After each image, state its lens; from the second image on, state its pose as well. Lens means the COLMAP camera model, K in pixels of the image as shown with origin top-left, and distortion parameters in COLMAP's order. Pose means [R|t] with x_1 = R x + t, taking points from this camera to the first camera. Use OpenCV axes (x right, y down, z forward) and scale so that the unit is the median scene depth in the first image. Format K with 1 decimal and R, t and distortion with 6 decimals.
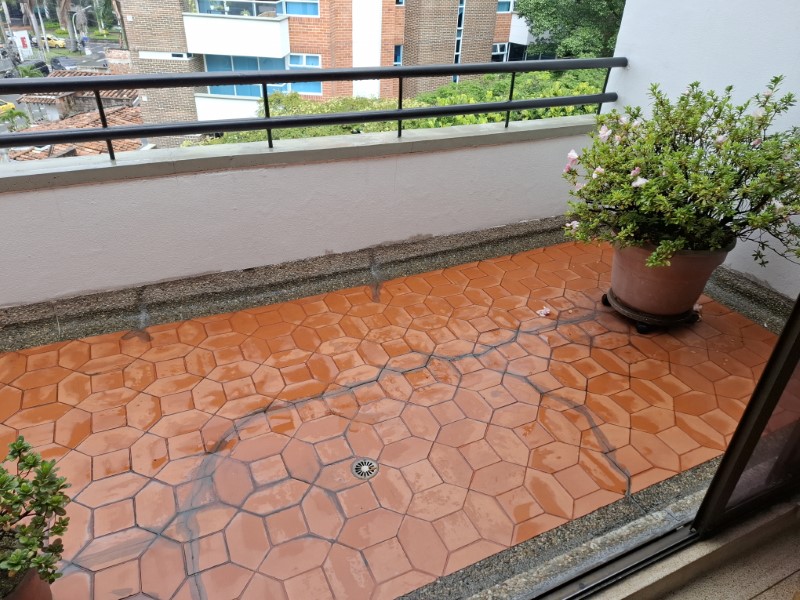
lens RADIAL K [[539.1, 0, 404.6], [0, 539.1, 299.5], [0, 0, 1]] dist [0.116590, -0.136982]
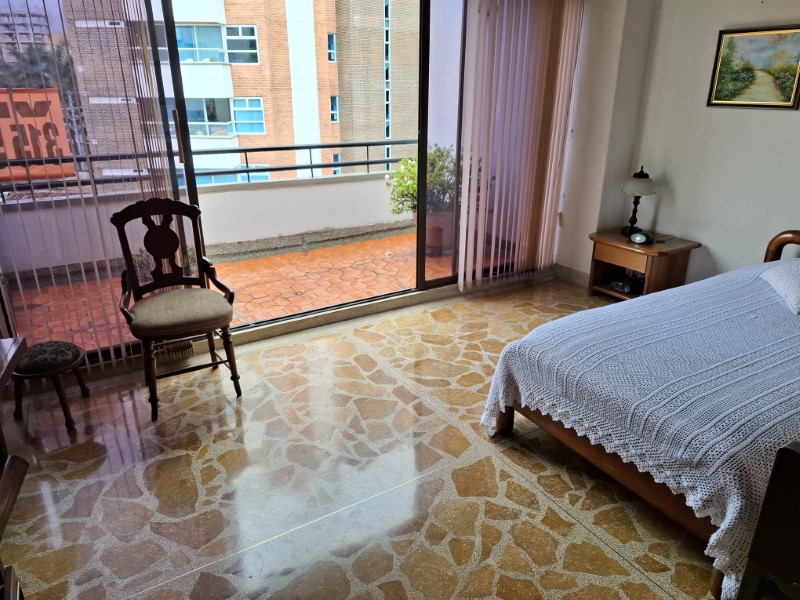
lens RADIAL K [[539.1, 0, 404.6], [0, 539.1, 299.5], [0, 0, 1]] dist [0.116590, -0.136982]
pose [[0.993555, -0.073720, 0.086105, 0.124411], [0.087515, 0.981660, -0.169364, 0.525039], [-0.072040, 0.175808, 0.981785, -0.944072]]
